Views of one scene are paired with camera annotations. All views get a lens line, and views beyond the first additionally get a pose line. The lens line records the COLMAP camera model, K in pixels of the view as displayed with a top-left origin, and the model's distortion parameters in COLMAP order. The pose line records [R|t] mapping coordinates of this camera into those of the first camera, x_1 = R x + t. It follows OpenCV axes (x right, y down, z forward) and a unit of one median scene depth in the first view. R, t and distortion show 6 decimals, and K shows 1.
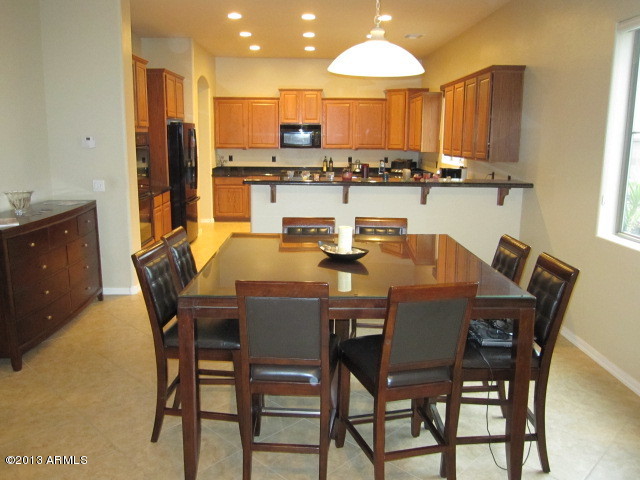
lens RADIAL K [[524.1, 0, 320.1], [0, 524.1, 238.2], [0, 0, 1]] dist [-0.058613, 0.003636]
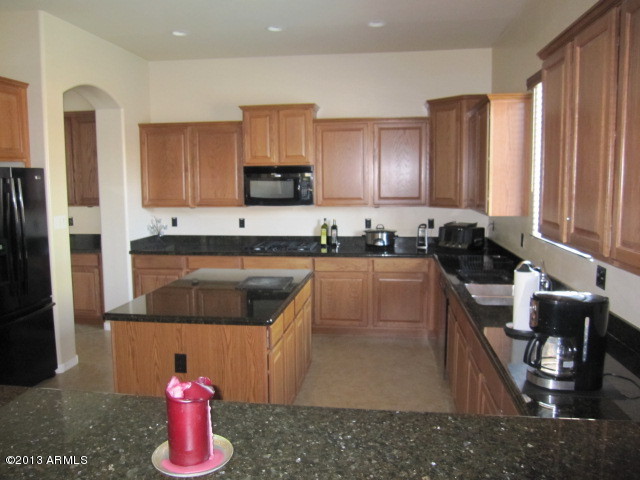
lens RADIAL K [[524.1, 0, 315.7], [0, 524.1, 235.9], [0, 0, 1]] dist [-0.058613, 0.003636]
pose [[0.987913, 0.000363, -0.155006, 0.094310], [-0.013793, 0.996236, -0.085577, -0.088758], [0.154392, 0.086680, 0.984200, 0.432115]]
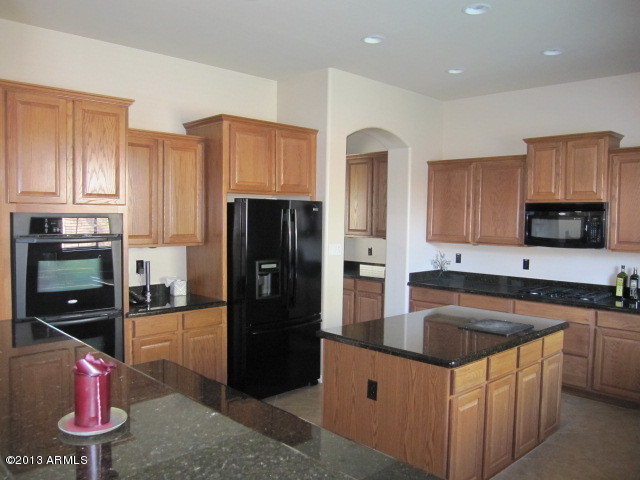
lens RADIAL K [[524.1, 0, 316.0], [0, 524.1, 241.8], [0, 0, 1]] dist [-0.058613, 0.003636]
pose [[0.682913, 0.035830, -0.729620, 0.169868], [-0.151498, 0.984028, -0.093476, -0.092246], [0.714617, 0.174371, 0.677434, 0.474702]]
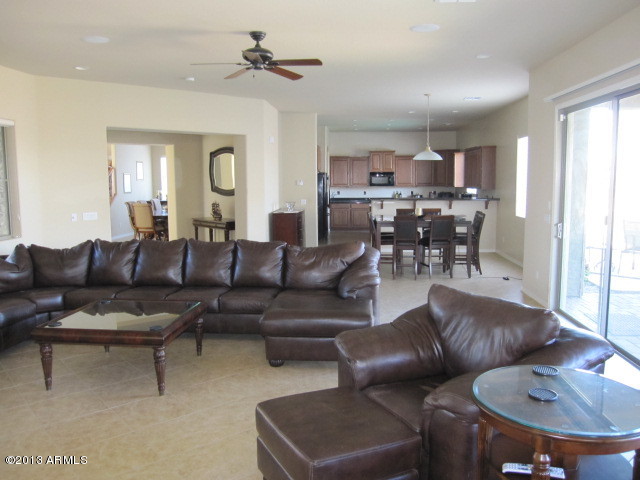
lens RADIAL K [[524.1, 0, 320.2], [0, 524.1, 239.4], [0, 0, 1]] dist [-0.058613, 0.003636]
pose [[0.995459, -0.004450, -0.095090, -0.075293], [-0.002872, 0.997048, -0.076727, 0.123713], [0.095151, 0.076651, 0.992507, -0.650554]]
